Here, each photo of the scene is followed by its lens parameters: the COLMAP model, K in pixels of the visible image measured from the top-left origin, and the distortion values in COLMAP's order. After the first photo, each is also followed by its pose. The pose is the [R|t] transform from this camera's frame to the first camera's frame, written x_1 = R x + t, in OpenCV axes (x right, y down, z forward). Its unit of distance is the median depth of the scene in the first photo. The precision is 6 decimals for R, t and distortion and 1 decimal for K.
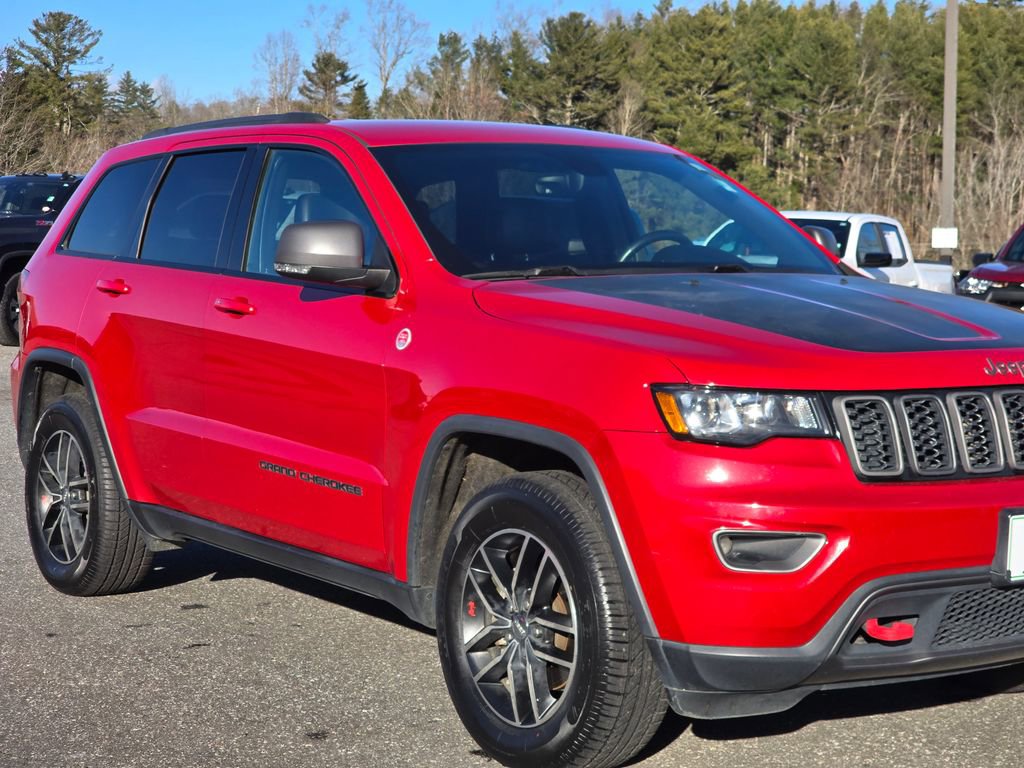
lens RADIAL K [[1963.5, 0, 495.9], [0, 1963.5, 395.4], [0, 0, 1]] dist [0.088461, 0.000000]
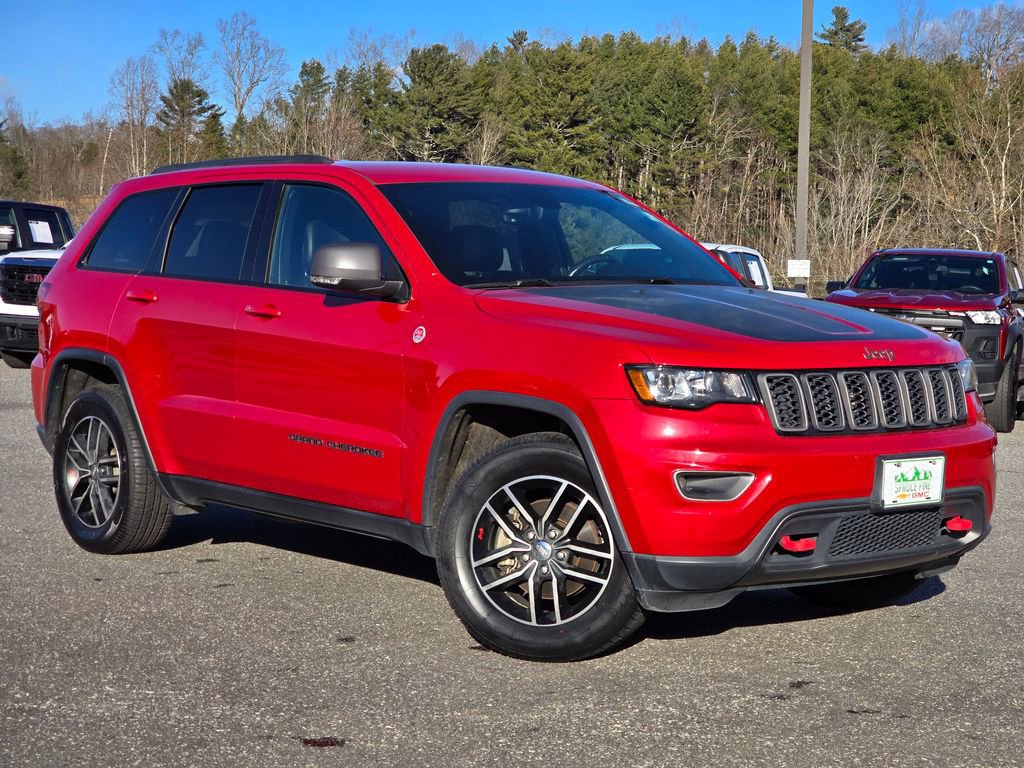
lens RADIAL K [[1963.5, 0, 520.8], [0, 1963.5, 384.9], [0, 0, 1]] dist [0.088461, 0.000000]
pose [[0.996126, 0.004557, 0.087821, -0.077828], [-0.002780, 0.999789, -0.020338, 0.025361], [-0.087895, 0.020015, 0.995929, -0.239162]]
